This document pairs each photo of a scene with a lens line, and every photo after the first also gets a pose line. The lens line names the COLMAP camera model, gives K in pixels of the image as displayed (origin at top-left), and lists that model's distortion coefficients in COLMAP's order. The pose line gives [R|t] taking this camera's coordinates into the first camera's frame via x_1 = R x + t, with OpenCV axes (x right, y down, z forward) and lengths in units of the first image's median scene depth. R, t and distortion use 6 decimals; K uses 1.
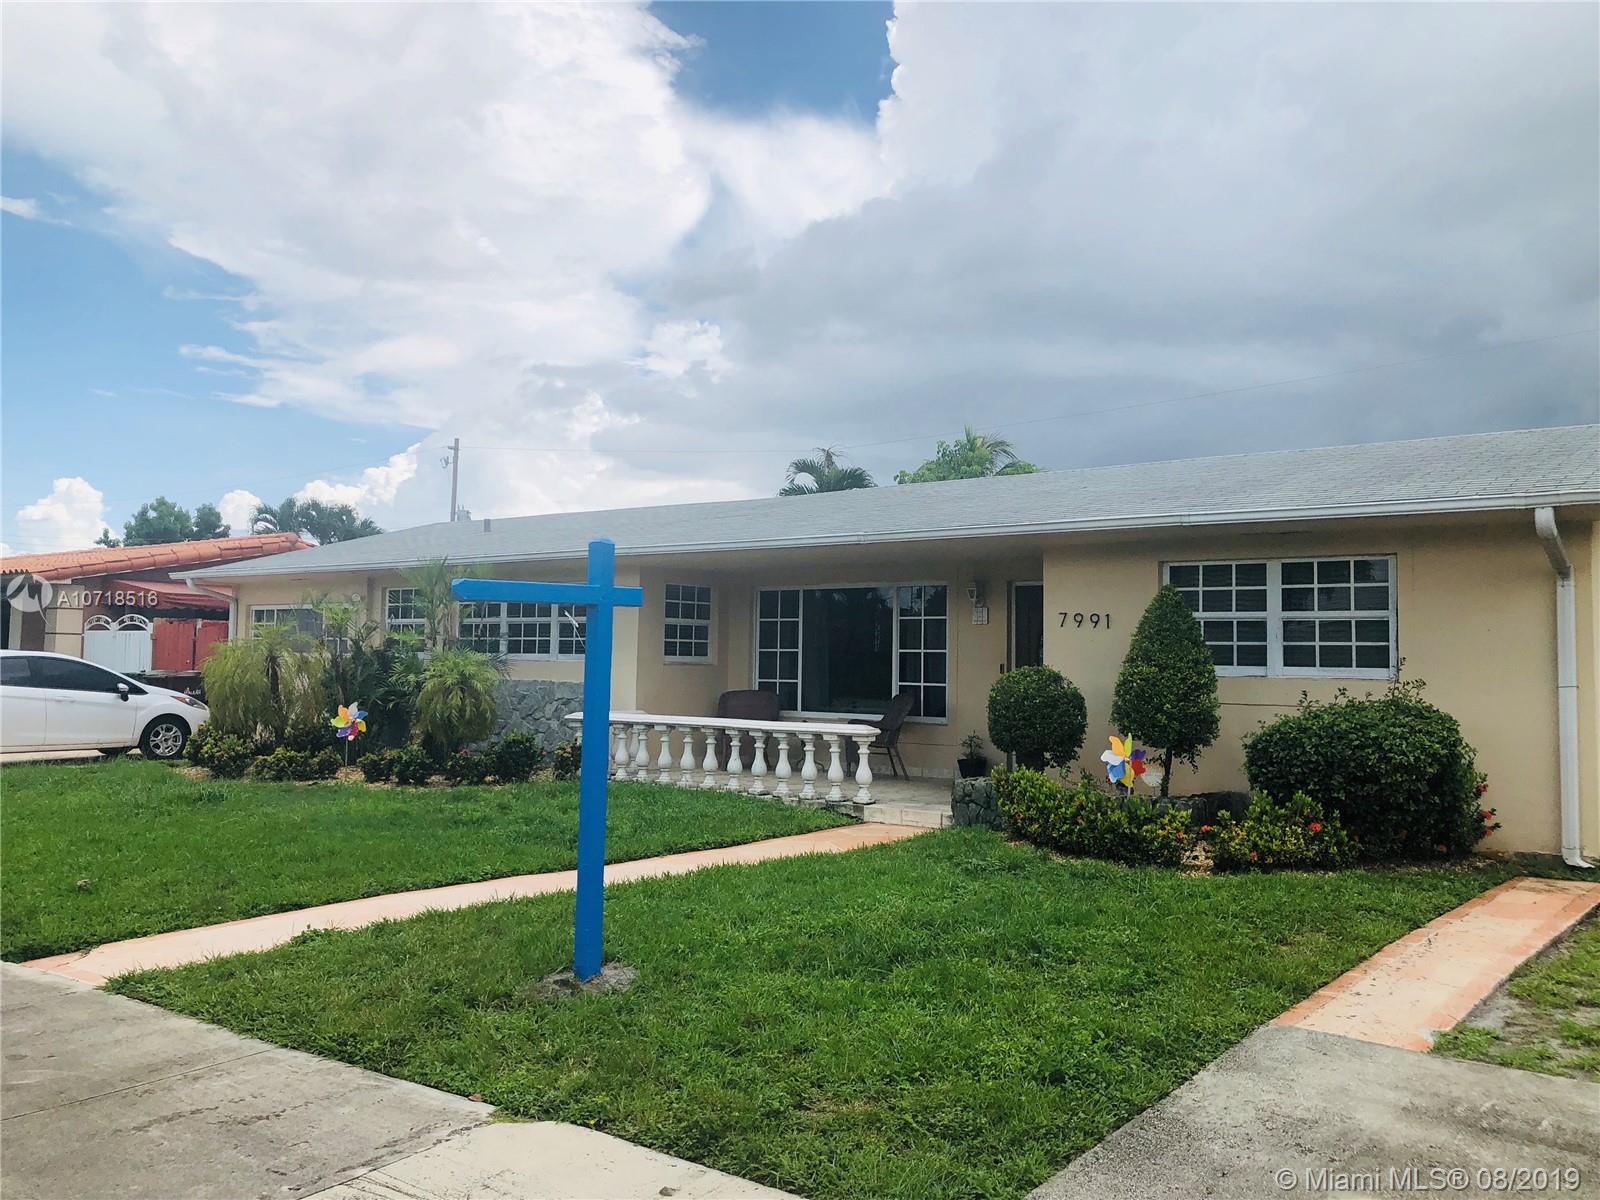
lens RADIAL K [[1357.6, 0, 800.0], [0, 1357.6, 600.0], [0, 0, 1]] dist [0.071977, -0.213373]
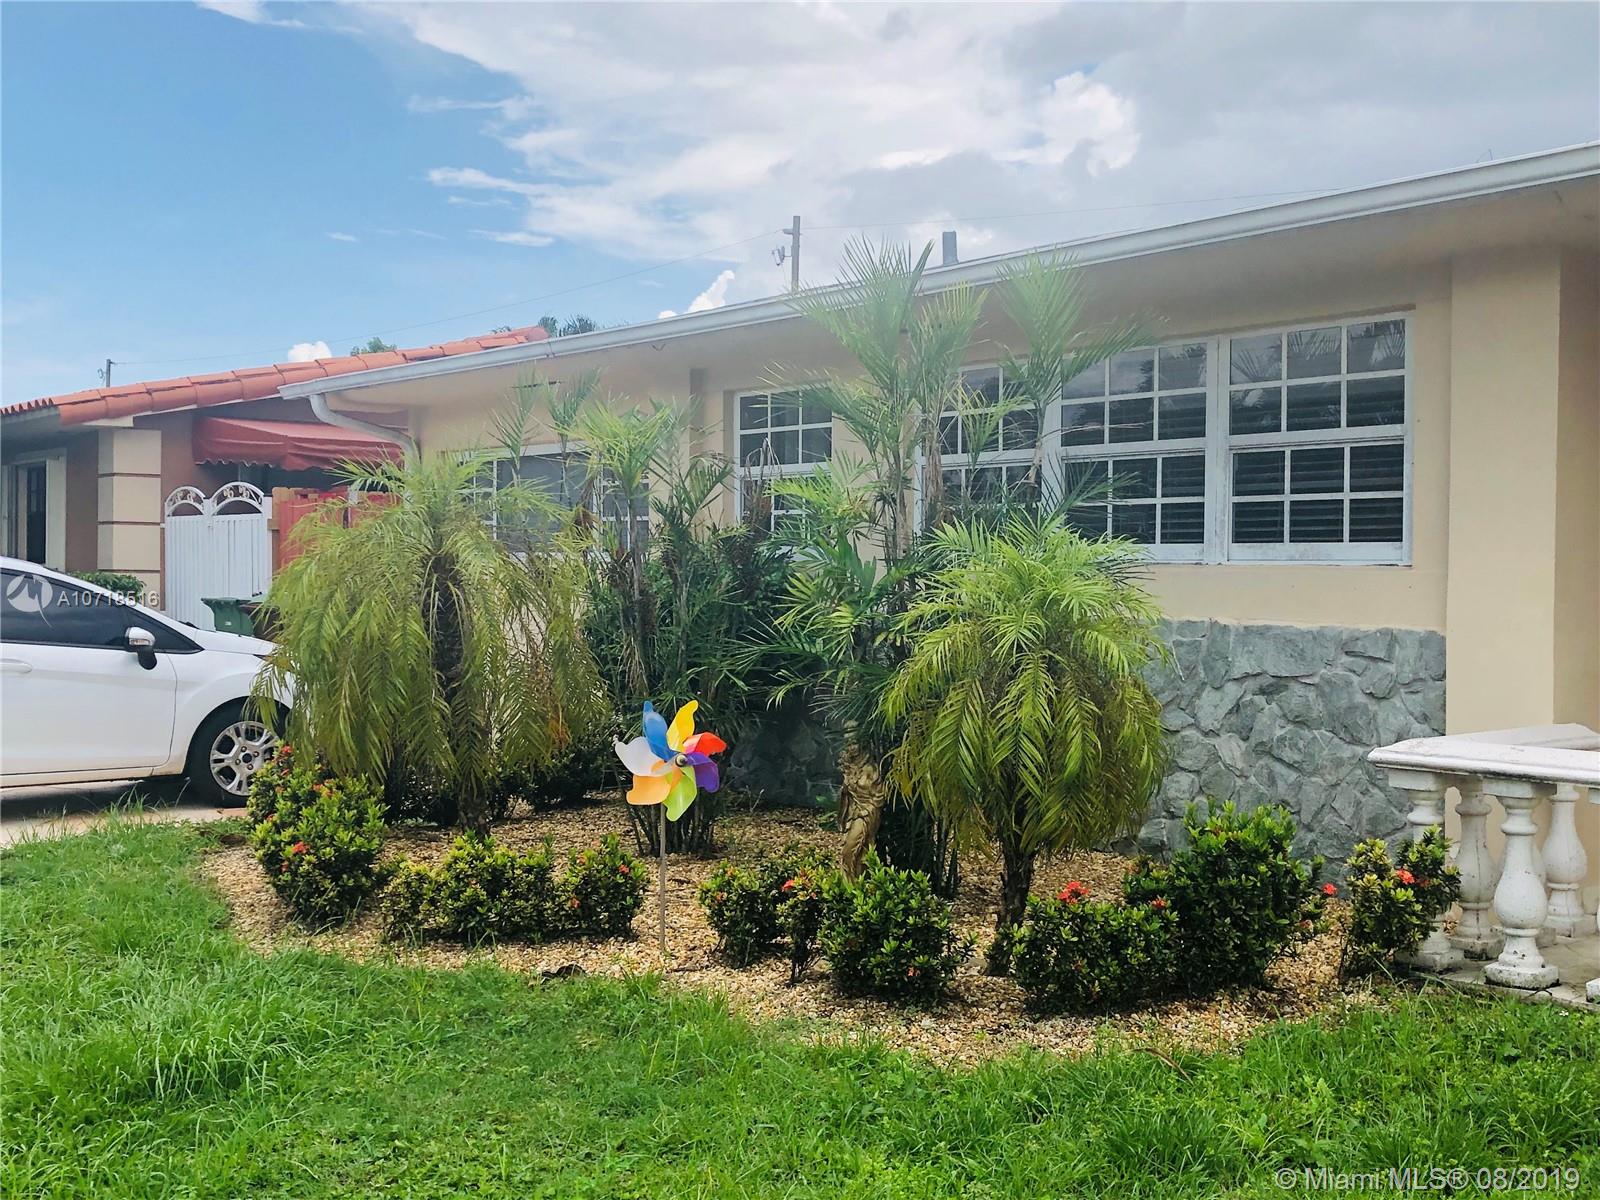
lens RADIAL K [[1797.5, 0, 800.0], [0, 1797.5, 600.0], [0, 0, 1]] dist [0.086203, 0.004094]
pose [[0.972509, -0.005101, -0.232811, -0.190406], [0.019321, 0.998081, 0.058837, 0.026854], [0.232064, -0.061717, 0.970741, 0.569534]]
